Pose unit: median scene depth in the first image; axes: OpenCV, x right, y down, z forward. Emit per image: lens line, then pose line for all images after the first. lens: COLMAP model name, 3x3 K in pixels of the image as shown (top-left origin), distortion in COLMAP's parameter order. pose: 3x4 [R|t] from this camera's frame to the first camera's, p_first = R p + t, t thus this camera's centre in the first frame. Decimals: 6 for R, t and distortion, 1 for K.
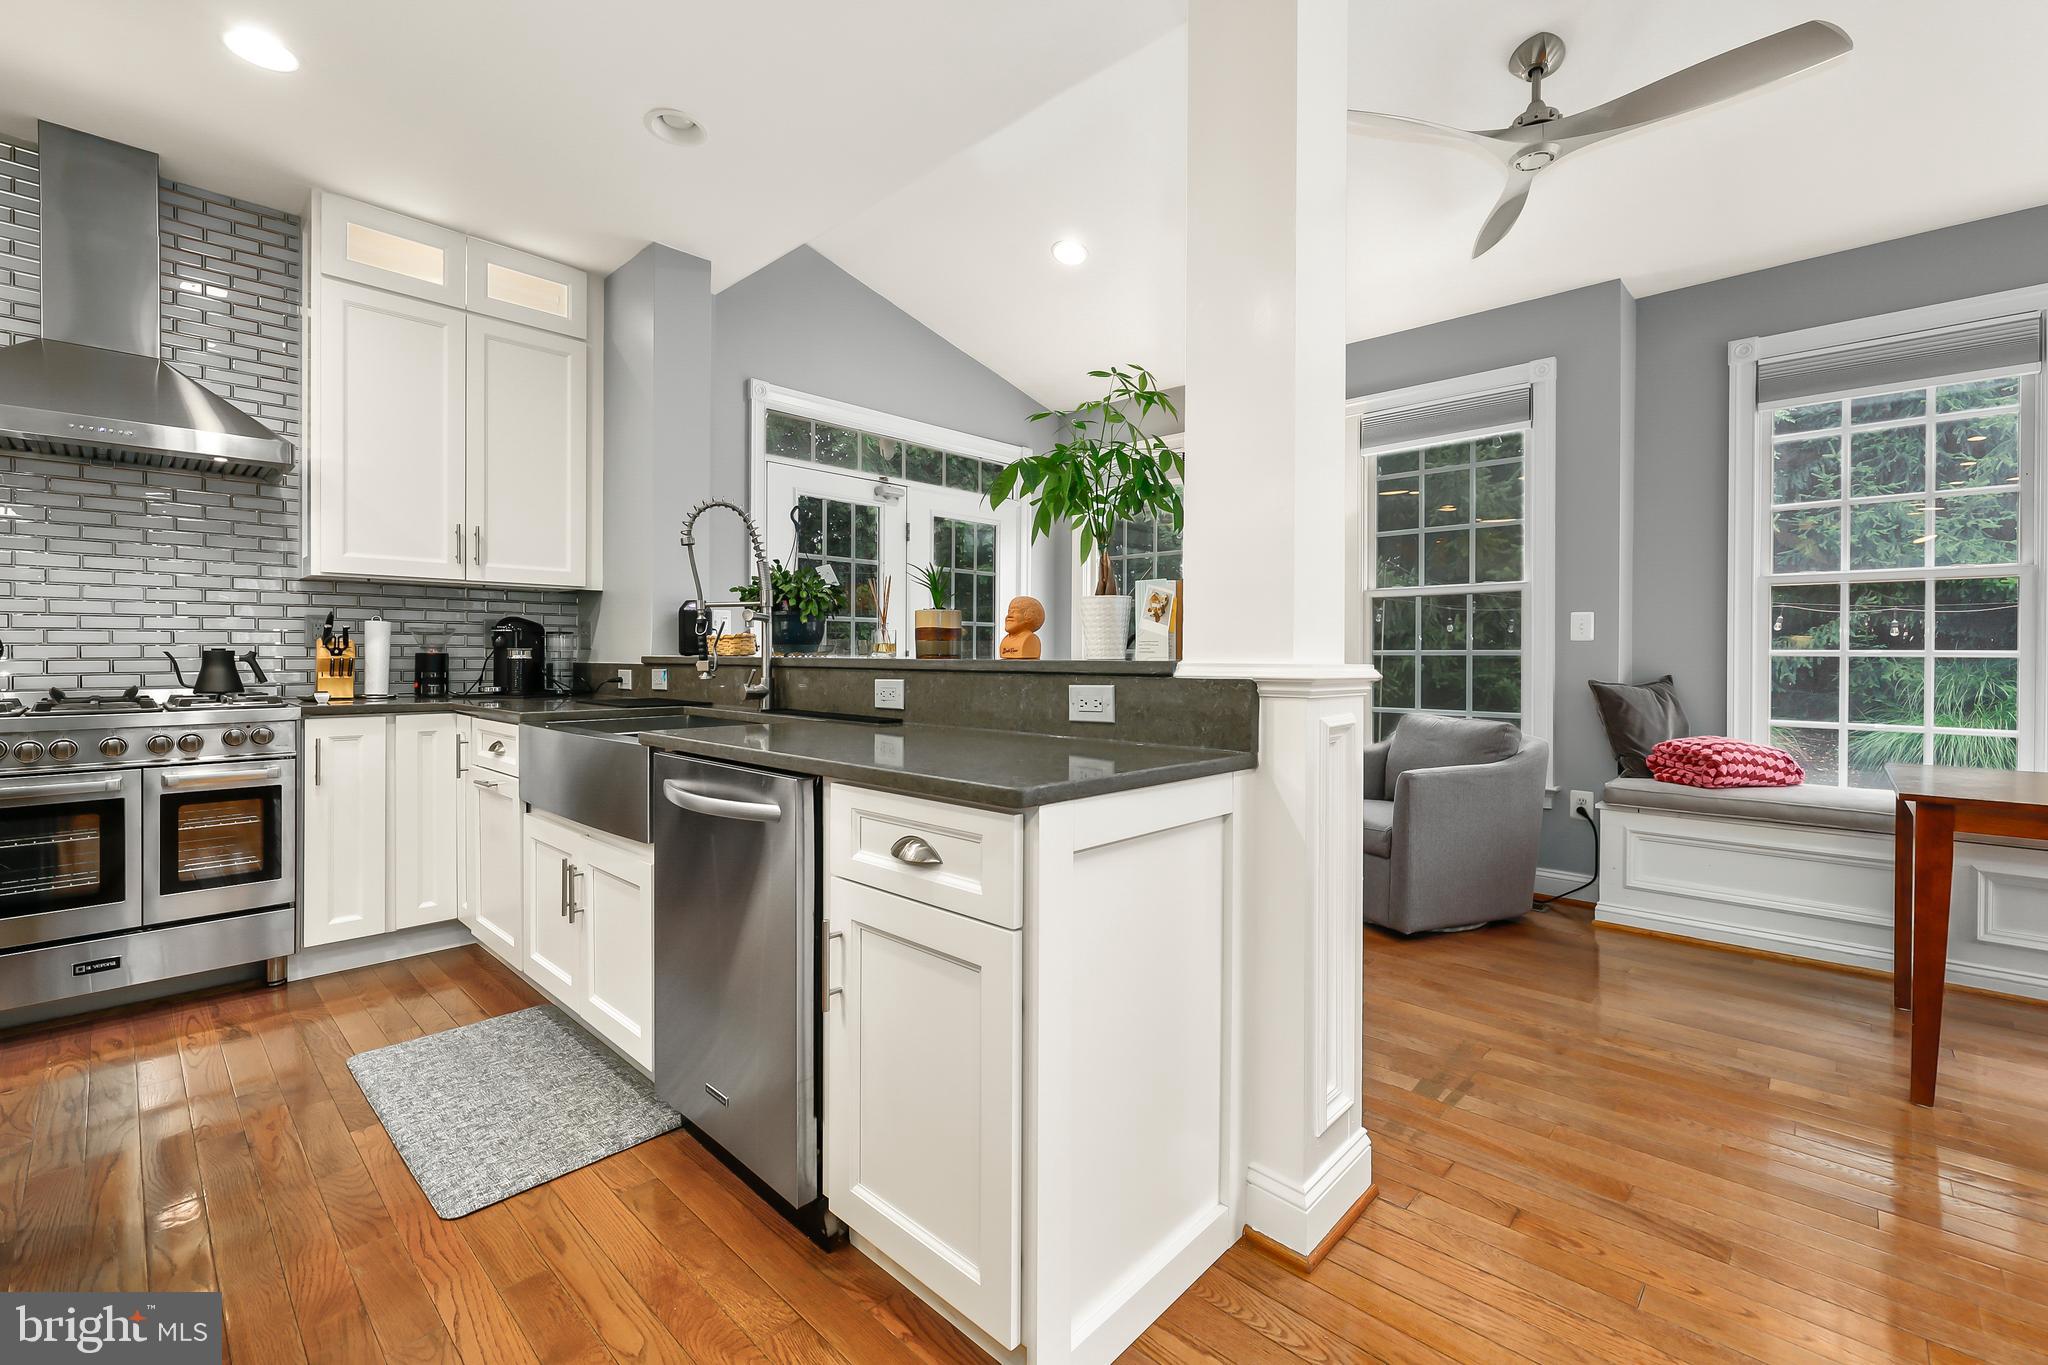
lens RADIAL K [[866.6, 0, 1016.6], [0, 866.6, 660.0], [0, 0, 1]] dist [-0.004650, 0.001806]
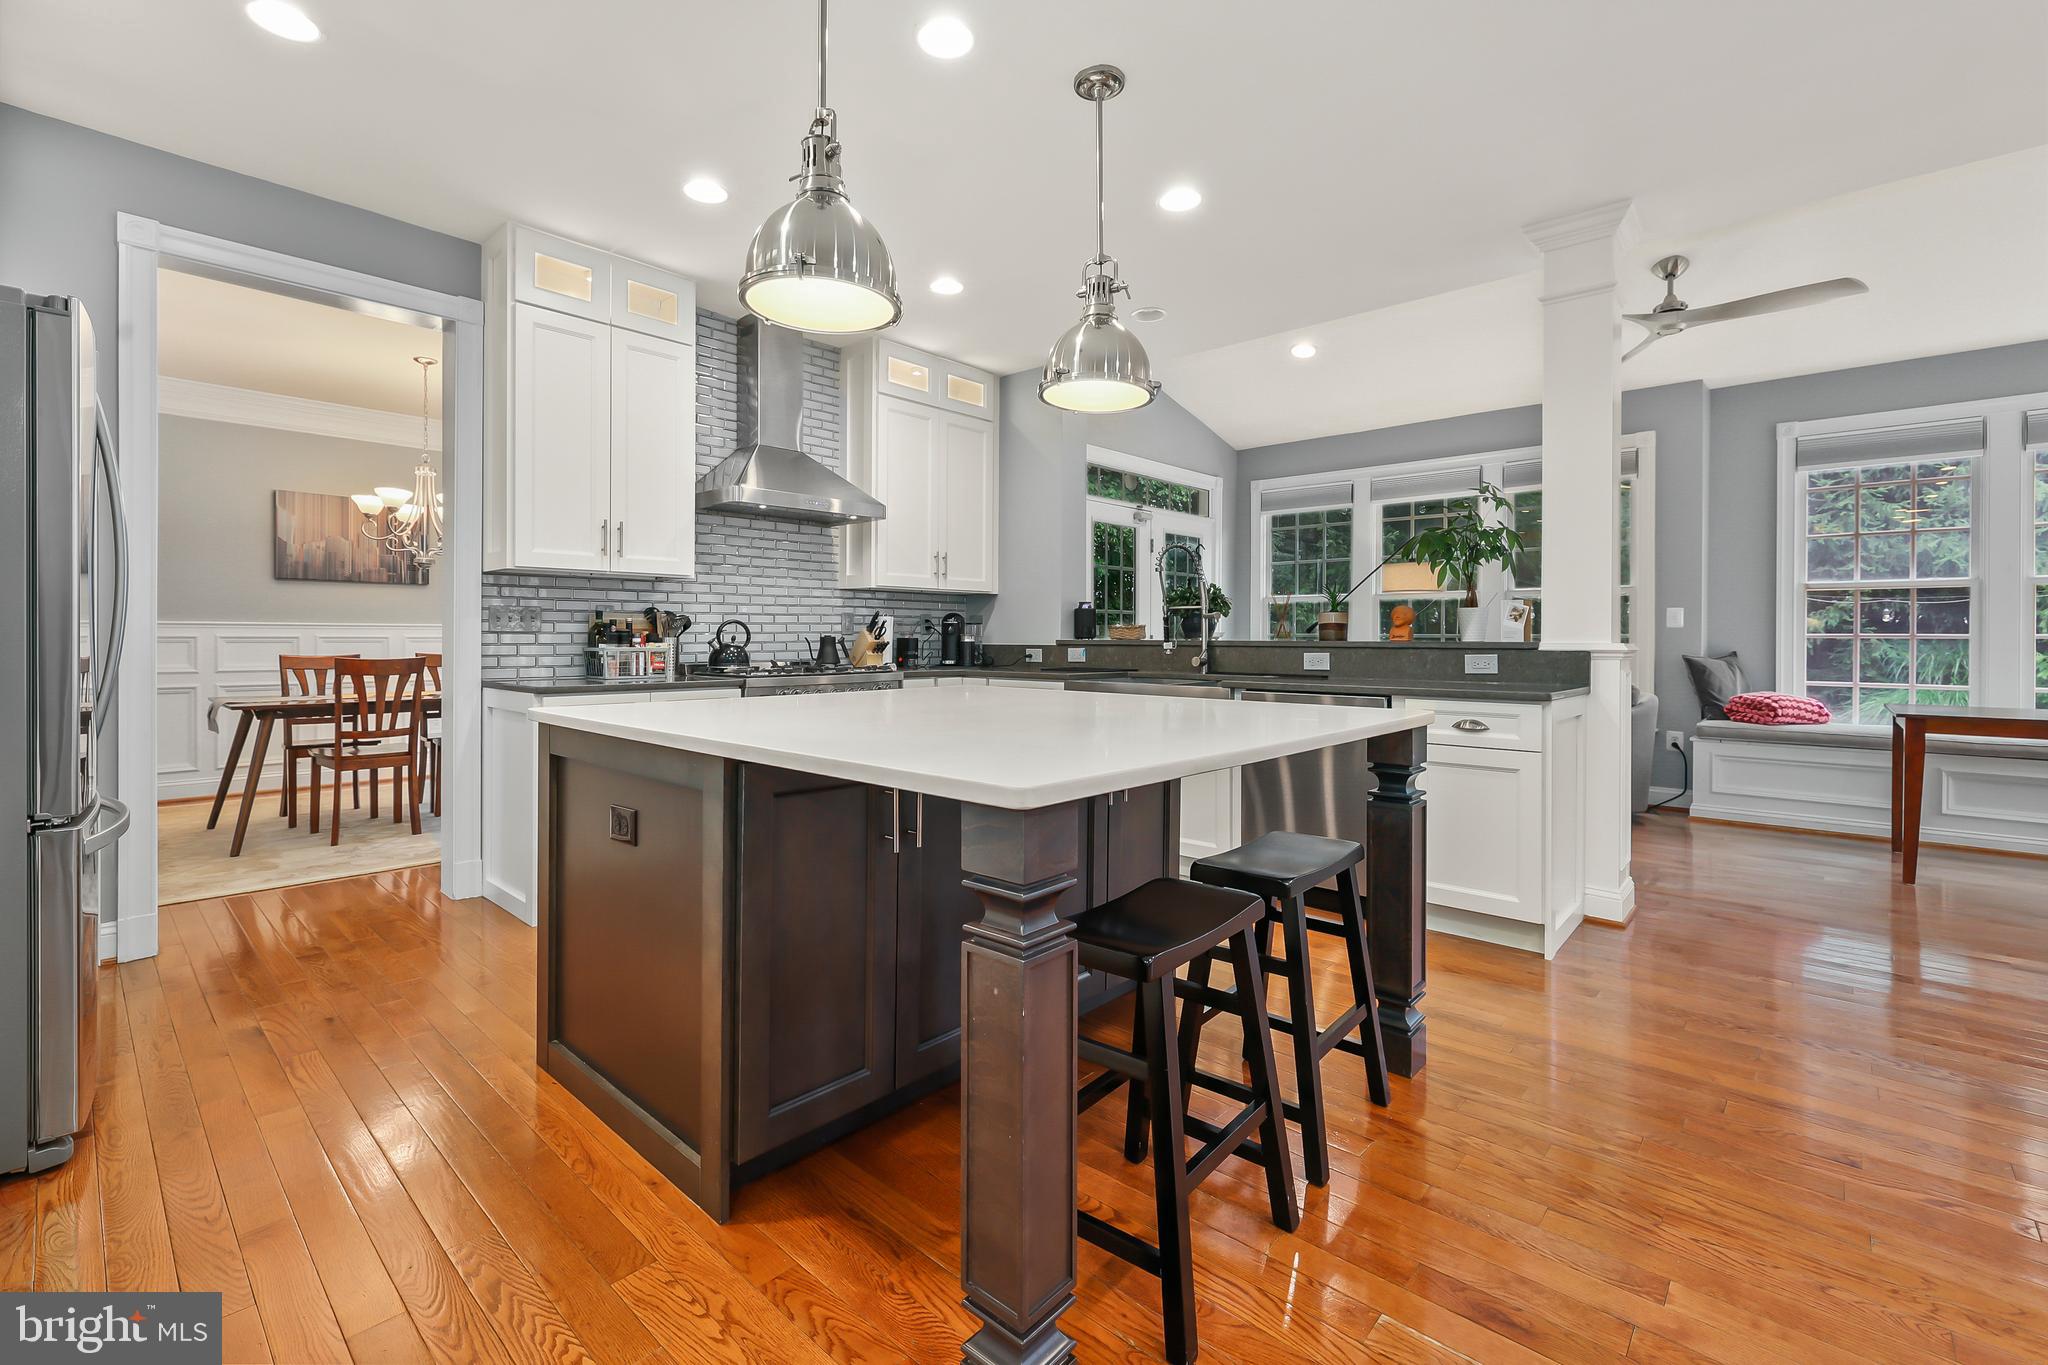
lens RADIAL K [[881.5, 0, 1008.4], [0, 881.5, 642.5], [0, 0, 1]] dist [0.001740, -0.000280]
pose [[0.999877, -0.002058, 0.015560, -0.560213], [0.002067, 0.999998, -0.000539, 0.000965], [-0.015559, 0.000571, 0.999879, -0.530310]]
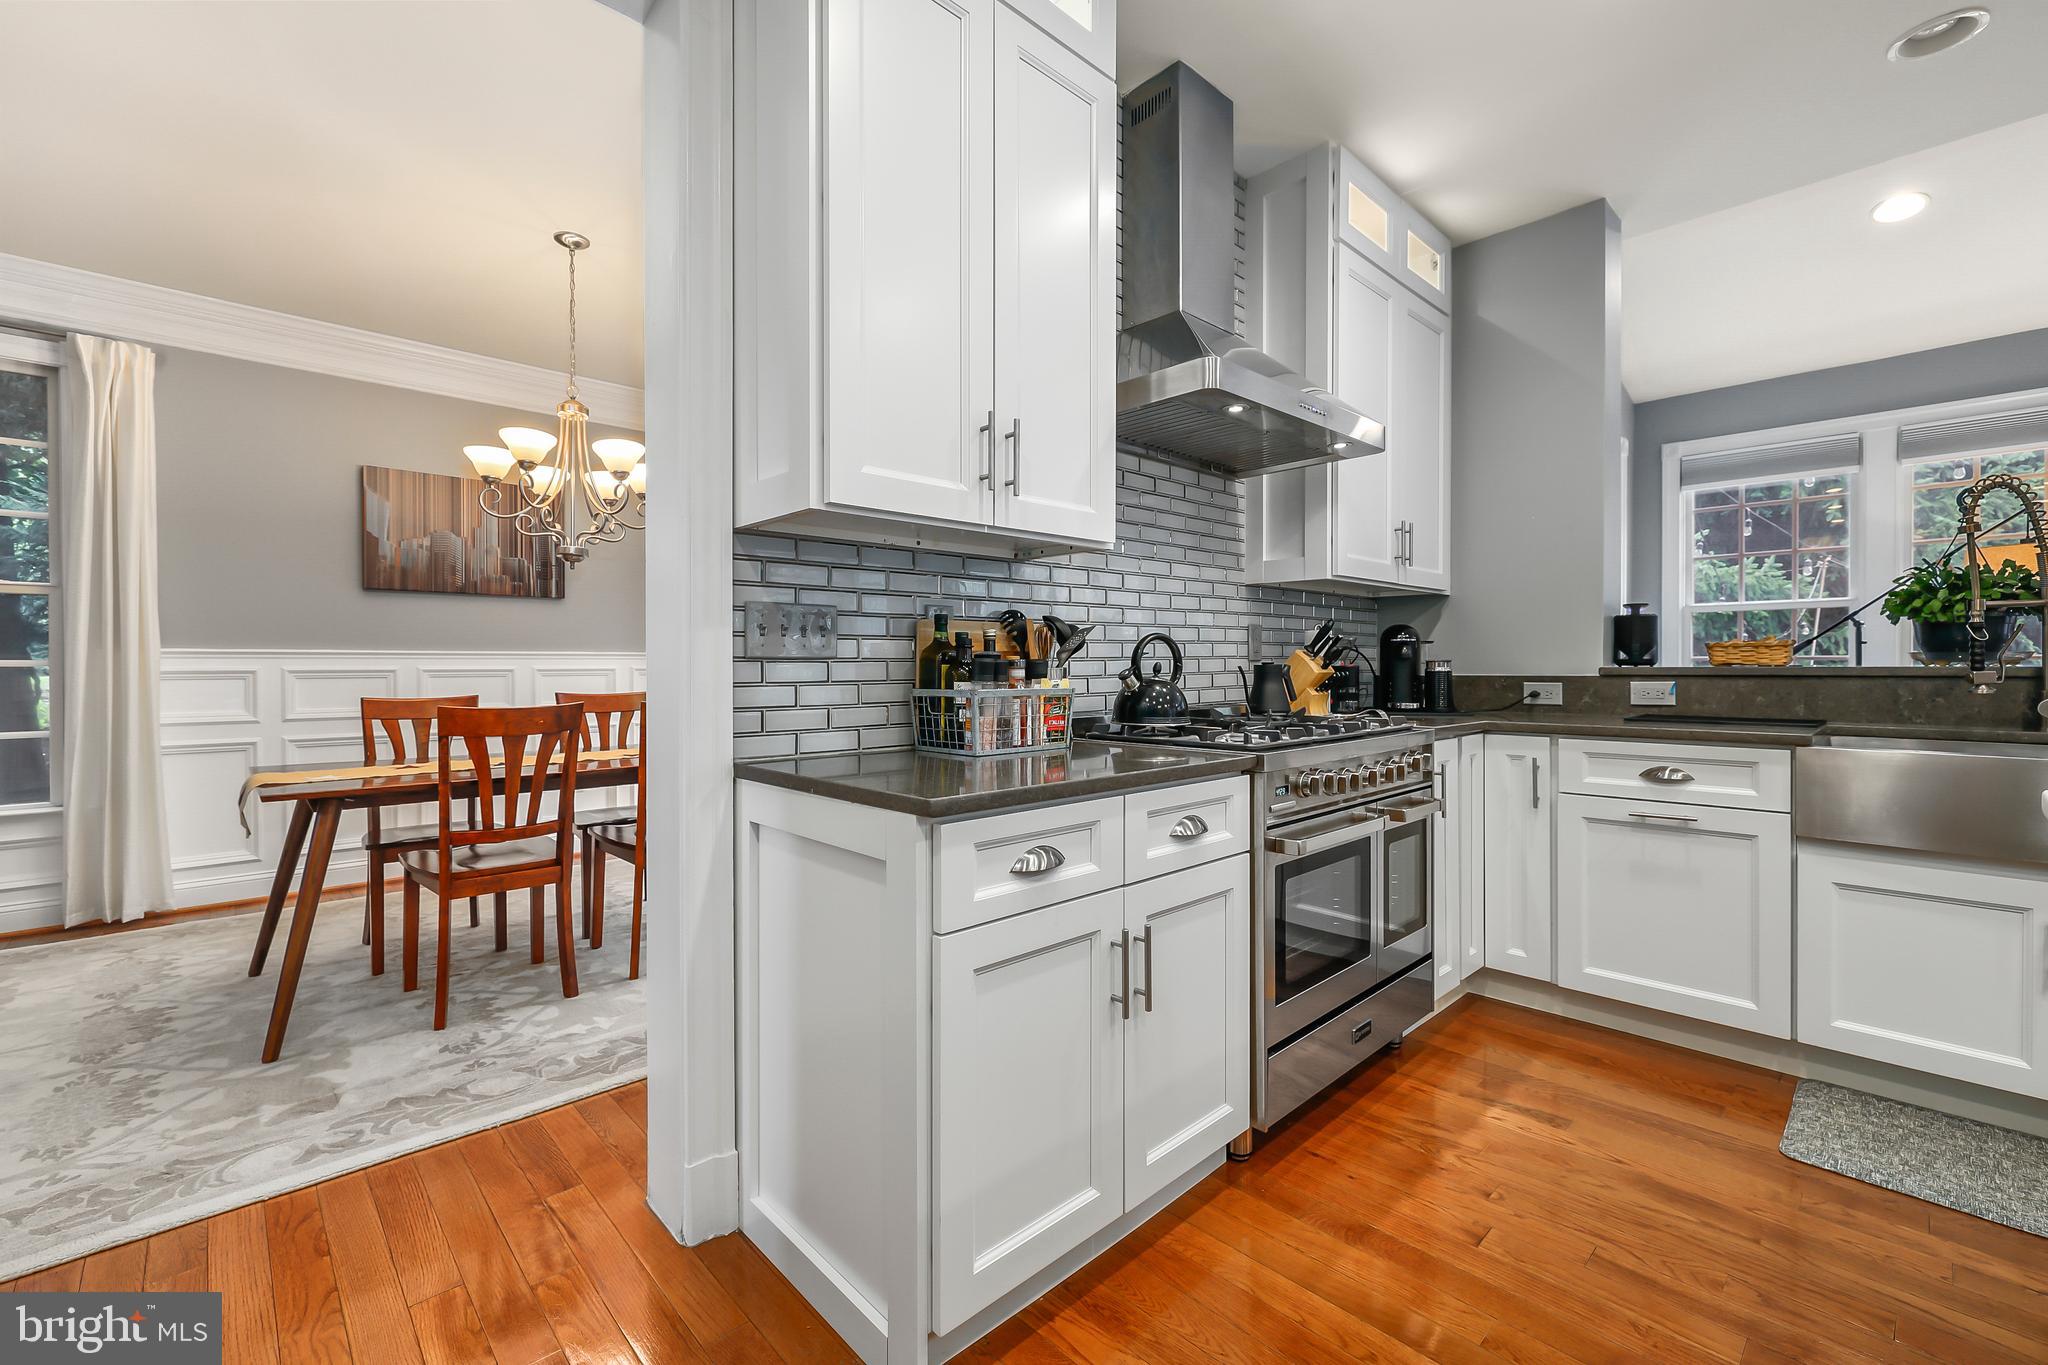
lens RADIAL K [[881.5, 0, 1025.1], [0, 881.5, 669.1], [0, 0, 1]] dist [0.001740, -0.000280]
pose [[0.998568, -0.008761, -0.052770, -1.008995], [0.008569, 0.999956, -0.003876, -0.004494], [0.052801, 0.003418, 0.998599, 0.080385]]
